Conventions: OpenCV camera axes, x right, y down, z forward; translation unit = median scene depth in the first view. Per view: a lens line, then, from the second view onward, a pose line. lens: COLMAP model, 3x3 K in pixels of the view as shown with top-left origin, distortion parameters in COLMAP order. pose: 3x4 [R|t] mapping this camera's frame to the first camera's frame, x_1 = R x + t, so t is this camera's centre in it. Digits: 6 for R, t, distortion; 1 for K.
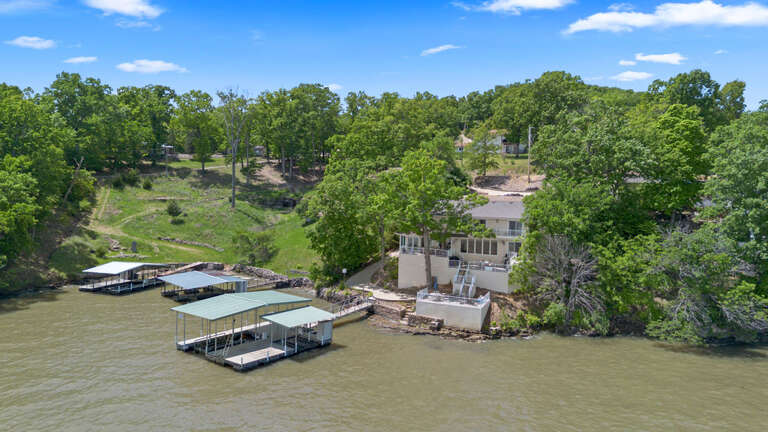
lens RADIAL K [[536.6, 0, 384.0], [0, 536.6, 216.0], [0, 0, 1]] dist [0.107102, -0.144551]
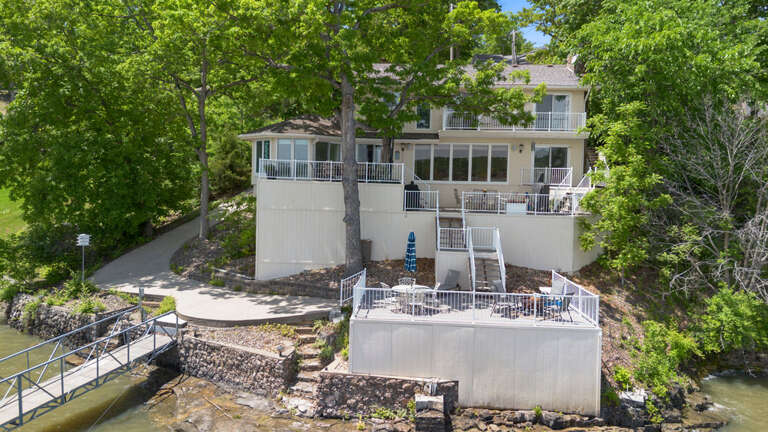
lens RADIAL K [[536.6, 0, 384.0], [0, 536.6, 216.0], [0, 0, 1]] dist [0.107102, -0.144551]
pose [[0.945377, -0.024734, 0.325040, -0.007732], [0.020913, 0.999665, 0.015242, 0.090482], [-0.325308, -0.007612, 0.945578, 0.654330]]
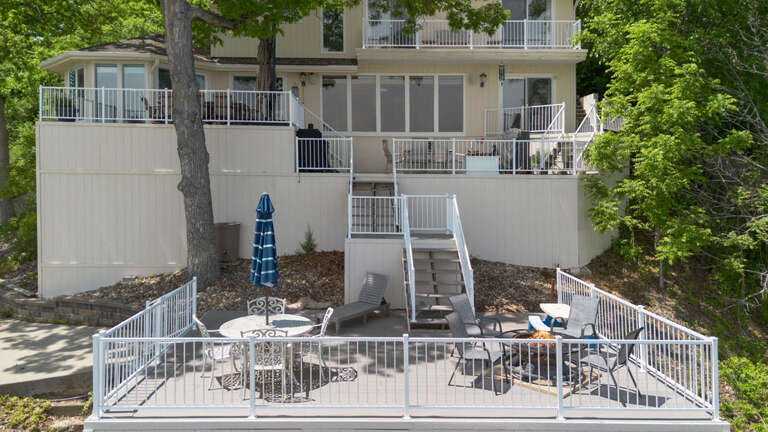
lens RADIAL K [[536.4, 0, 350.9], [0, 536.4, 180.8], [0, 0, 1]] dist [0.024270, -0.000056]
pose [[0.933675, -0.028245, 0.357006, 0.063632], [0.042447, 0.998586, -0.032007, 0.103425], [-0.355597, 0.045038, 0.933554, 0.779143]]
